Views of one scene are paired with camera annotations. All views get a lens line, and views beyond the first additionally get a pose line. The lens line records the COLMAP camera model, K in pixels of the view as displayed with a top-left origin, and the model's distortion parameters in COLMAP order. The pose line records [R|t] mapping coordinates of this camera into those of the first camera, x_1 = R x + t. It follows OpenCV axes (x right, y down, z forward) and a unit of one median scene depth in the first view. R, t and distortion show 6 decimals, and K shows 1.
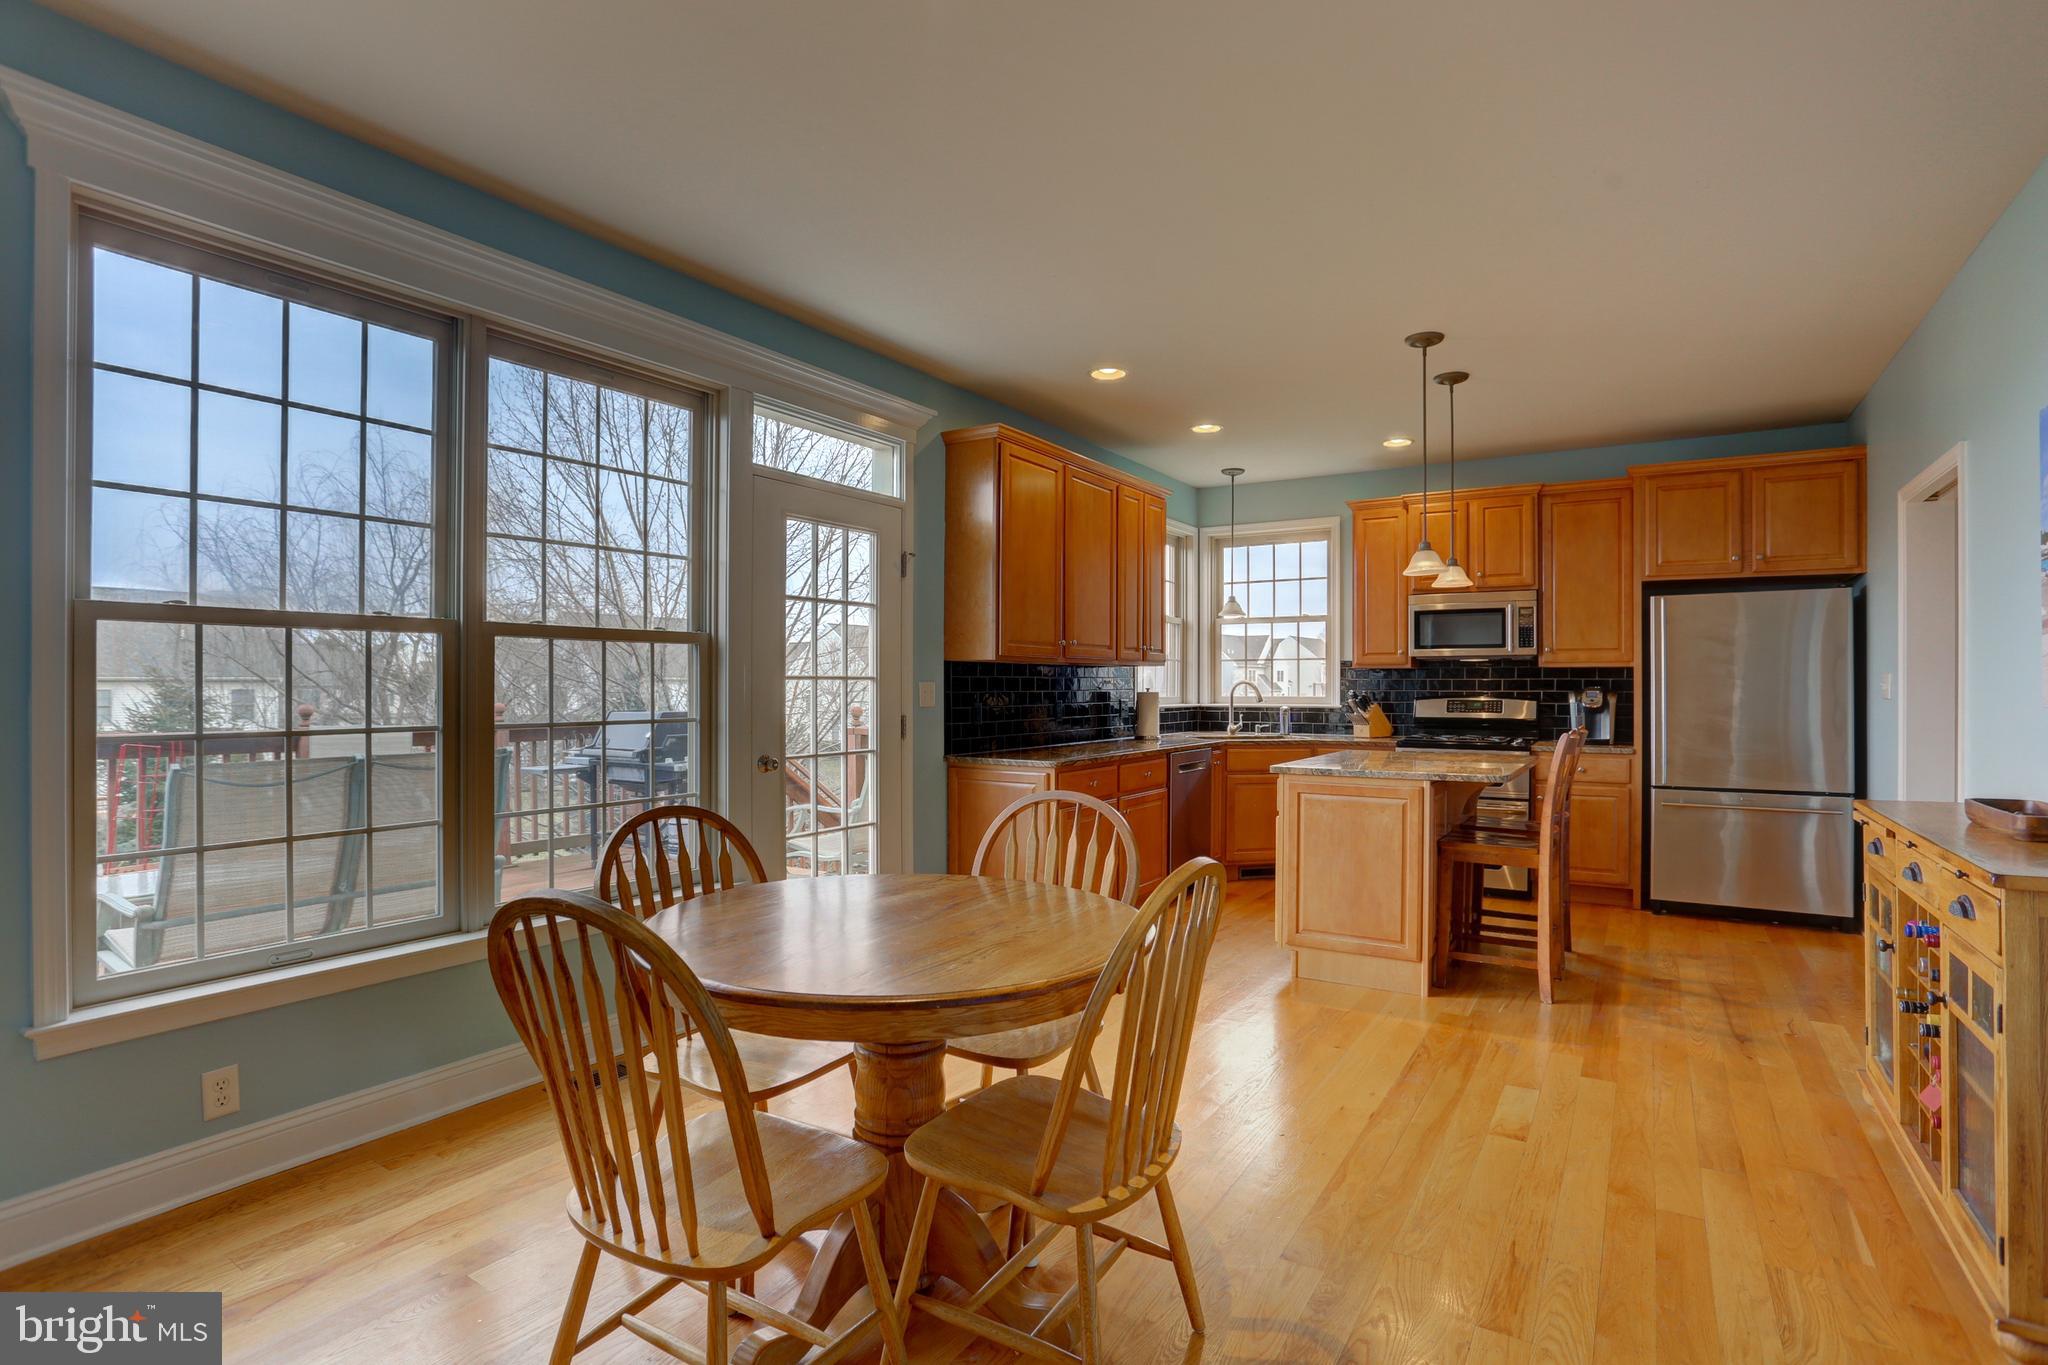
lens RADIAL K [[1013.4, 0, 1028.9], [0, 1013.4, 688.8], [0, 0, 1]] dist [-0.070949, 0.034859]
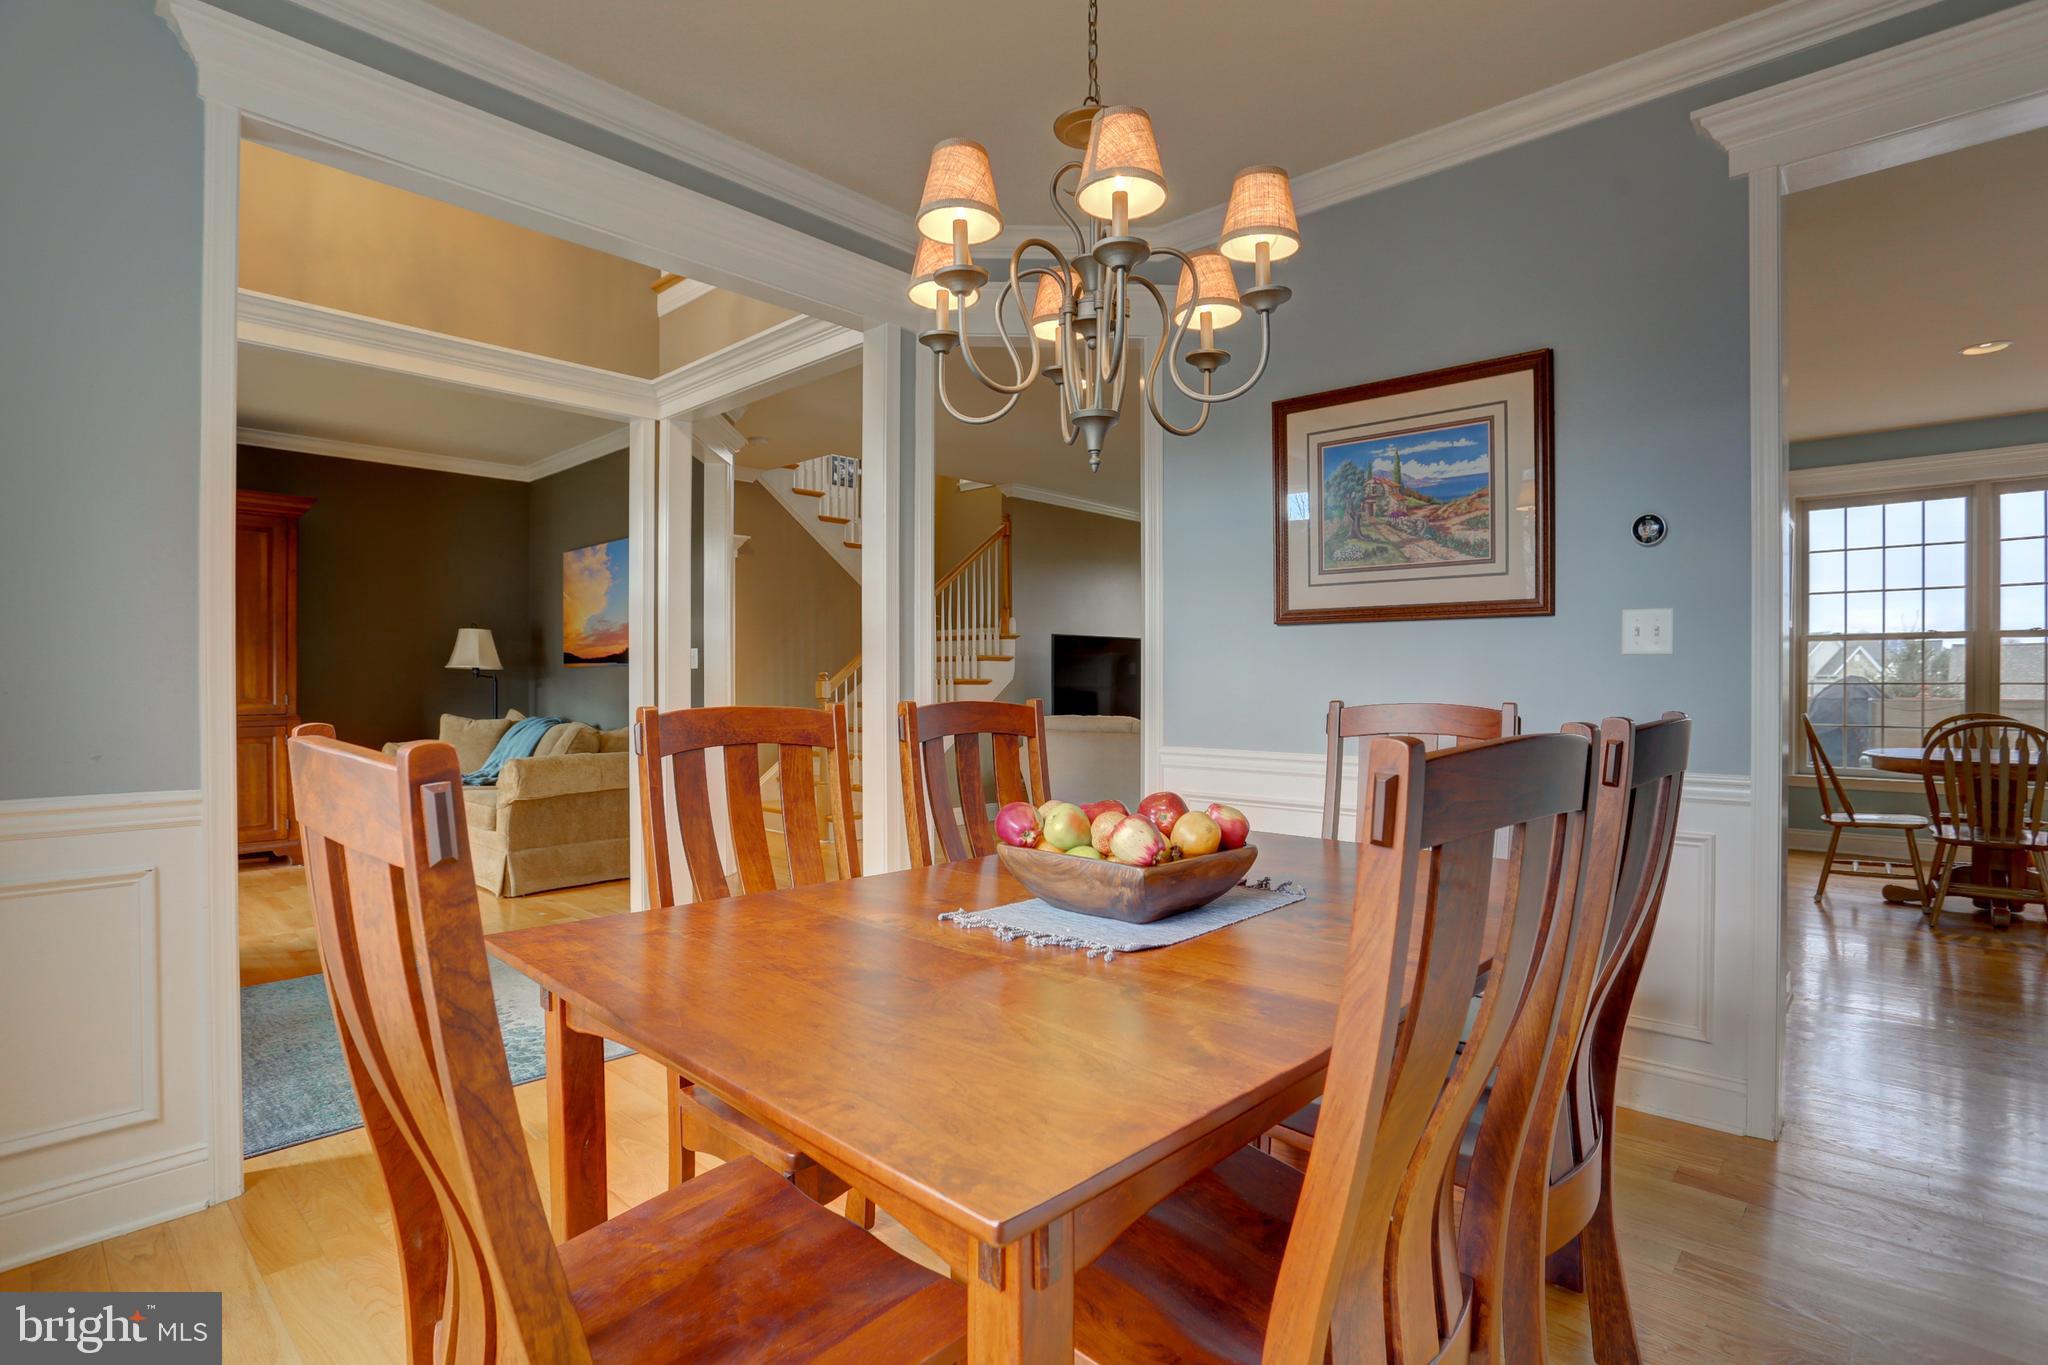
lens RADIAL K [[1011.9, 0, 1024.6], [0, 1011.9, 693.4], [0, 0, 1]] dist [-0.076593, 0.032729]
pose [[-0.191533, 0.008850, -0.981446, 0.966933], [-0.005324, 0.999935, 0.010056, 0.027199], [0.981472, 0.007151, -0.191474, -0.300154]]
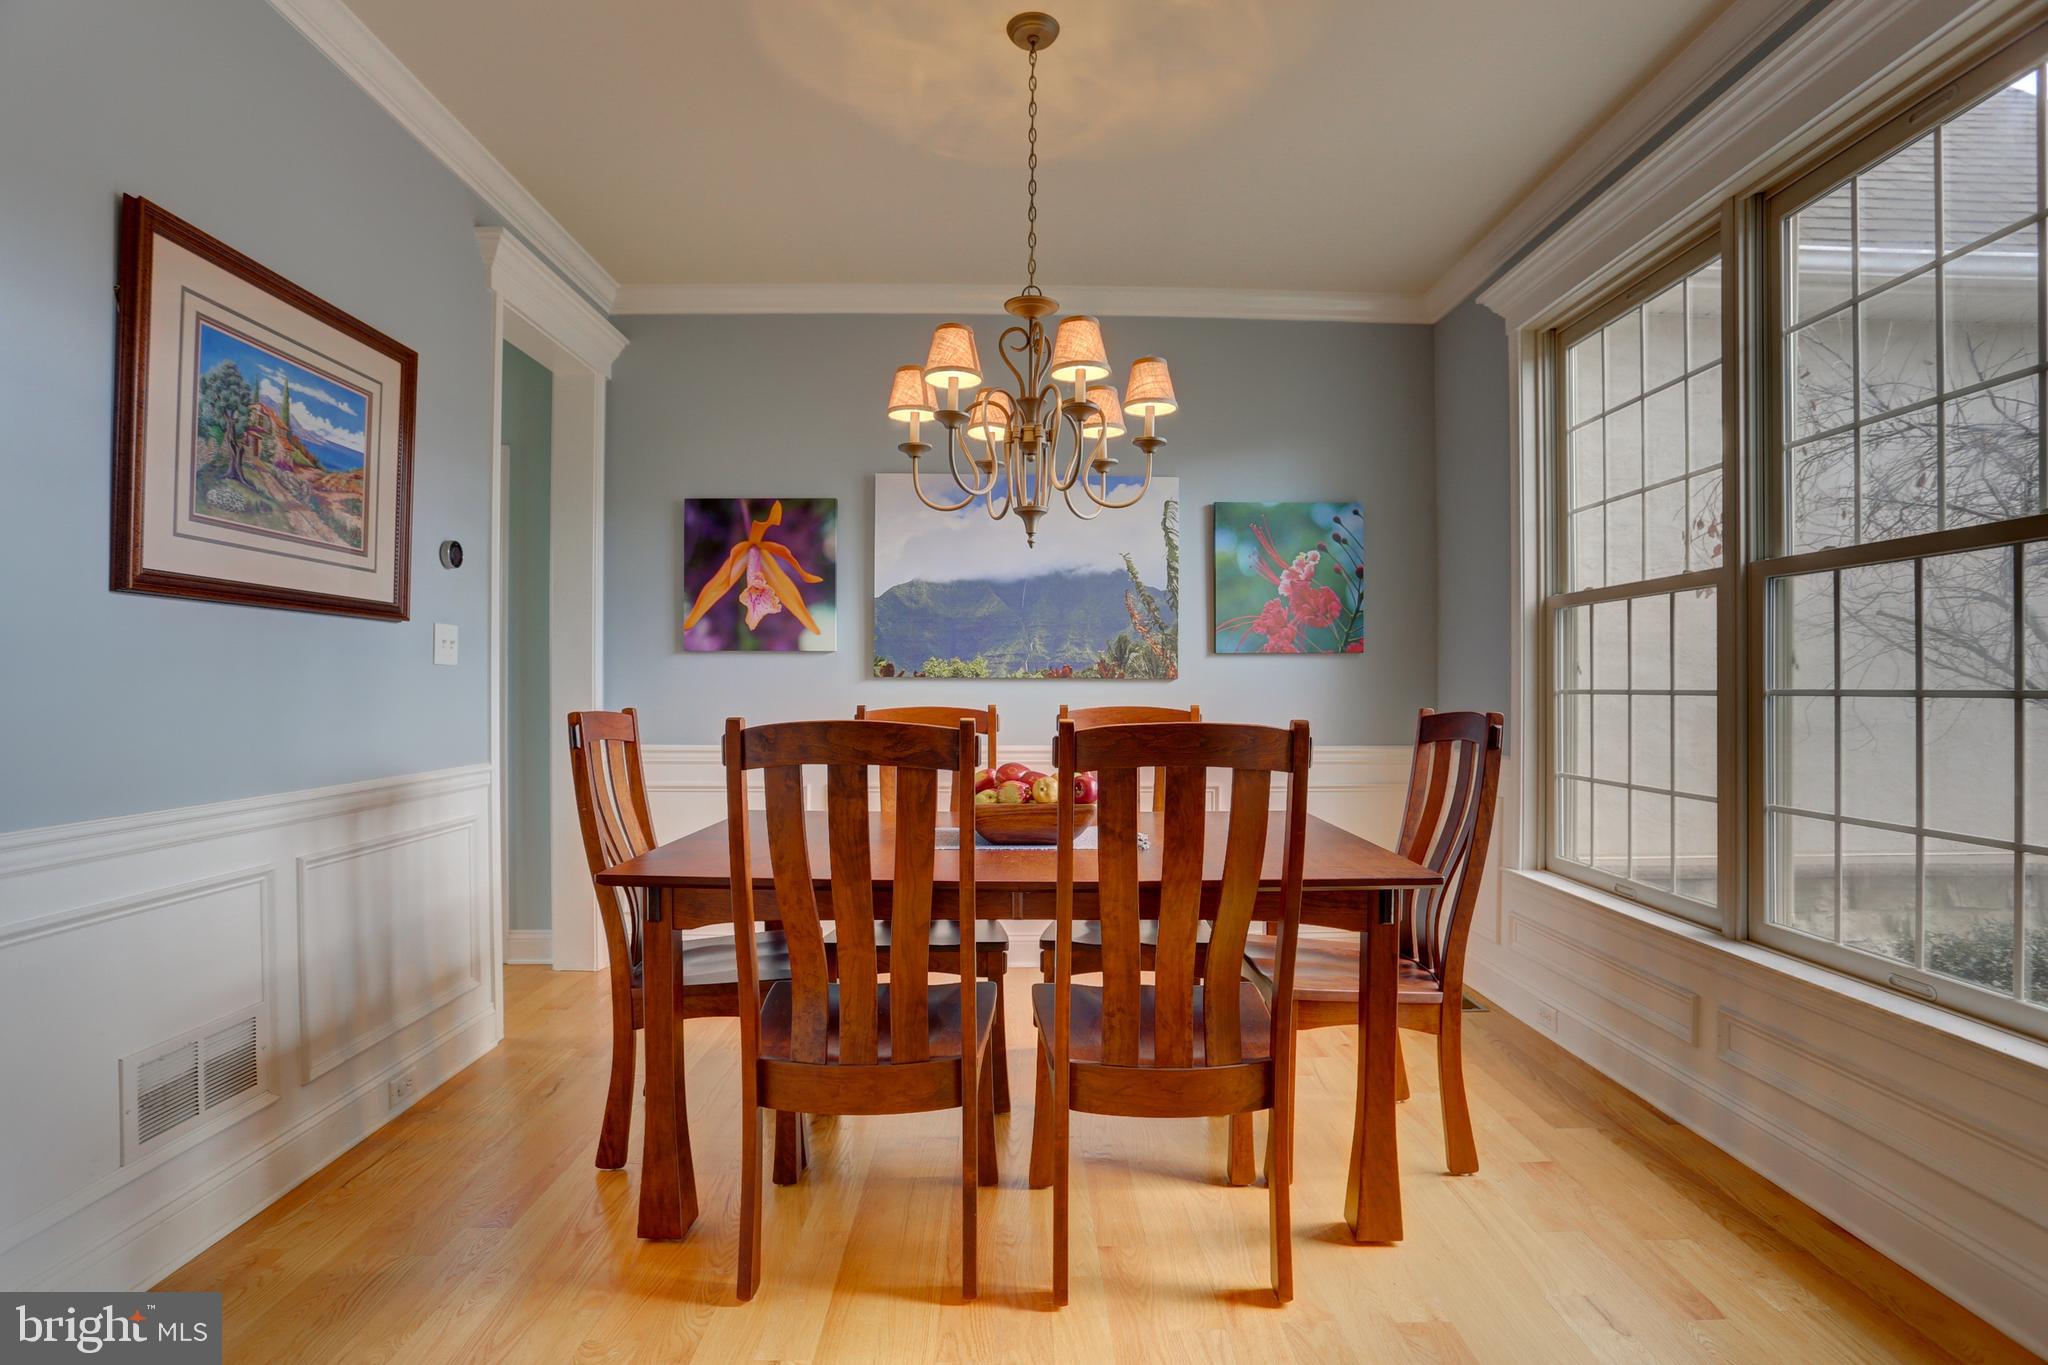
lens RADIAL K [[1013.4, 0, 1028.9], [0, 1013.4, 688.8], [0, 0, 1]] dist [-0.070949, 0.034859]
pose [[0.840710, -0.000236, 0.541486, 0.412083], [0.000611, 1.000000, -0.000513, 0.024686], [-0.541486, 0.000762, 0.840709, -0.717963]]
